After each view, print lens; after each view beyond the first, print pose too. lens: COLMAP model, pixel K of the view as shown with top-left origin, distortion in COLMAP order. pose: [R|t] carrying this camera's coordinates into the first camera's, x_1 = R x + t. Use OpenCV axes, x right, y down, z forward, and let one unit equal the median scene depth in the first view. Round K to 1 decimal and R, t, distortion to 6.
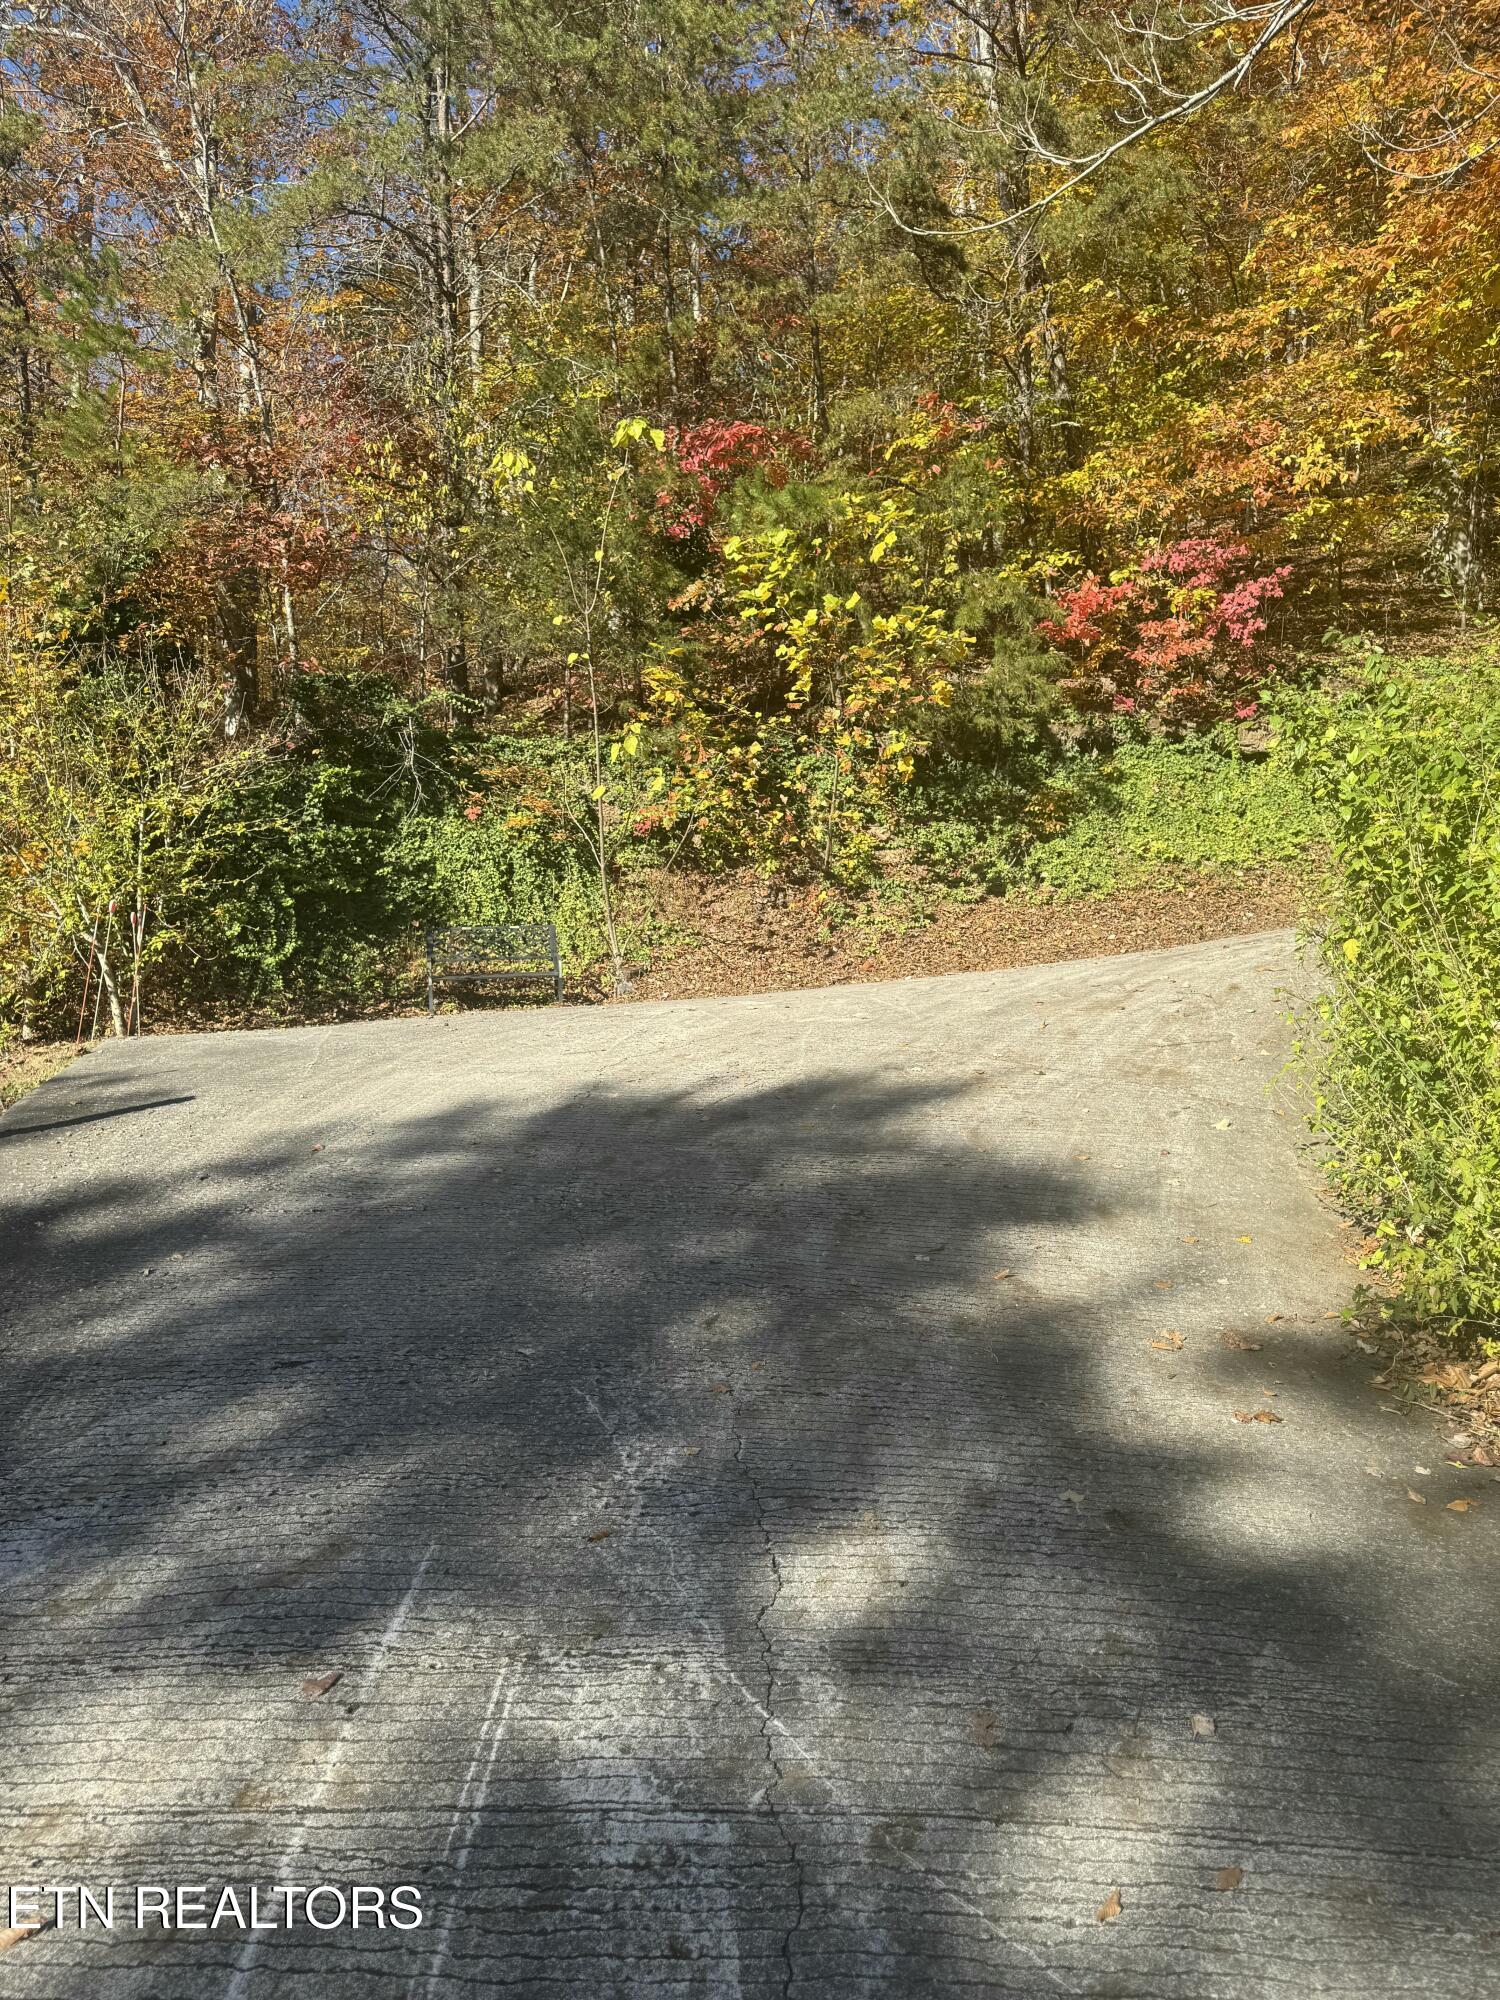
lens RADIAL K [[1483.0, 0, 750.0], [0, 1483.0, 1000.0], [0, 0, 1]] dist [0.233637, -0.000444]
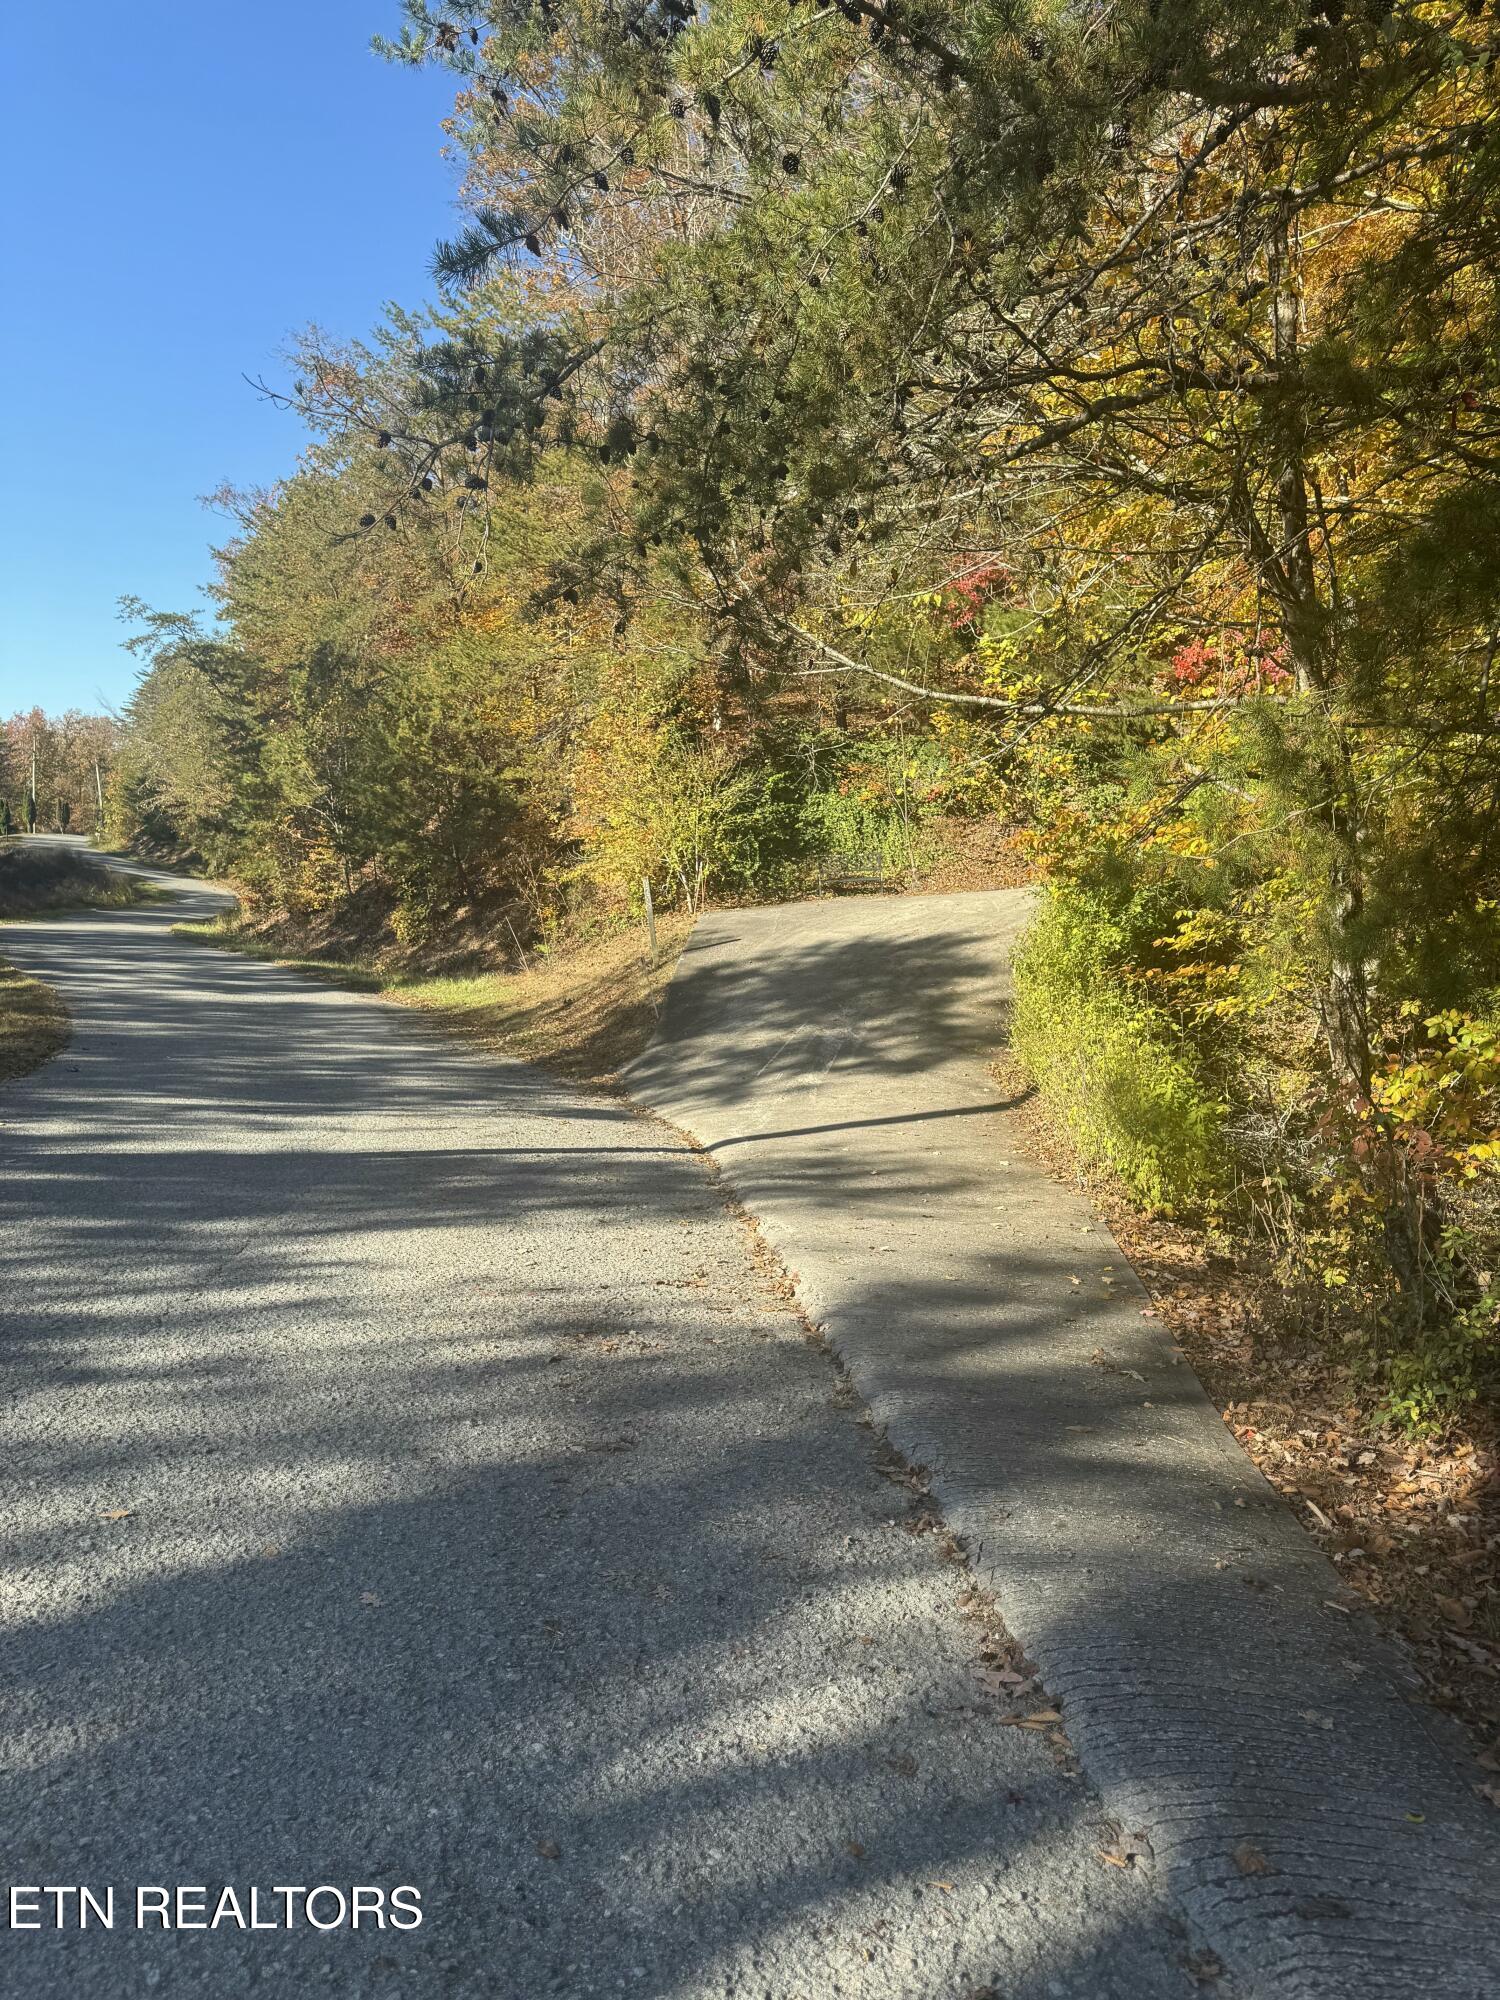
lens RADIAL K [[1483.0, 0, 750.0], [0, 1483.0, 1000.0], [0, 0, 1]] dist [0.233637, -0.000444]
pose [[0.962563, 0.019726, -0.270339, 0.234685], [0.009250, 0.994377, 0.105492, -0.064457], [0.270900, -0.104043, 0.956968, -0.939777]]
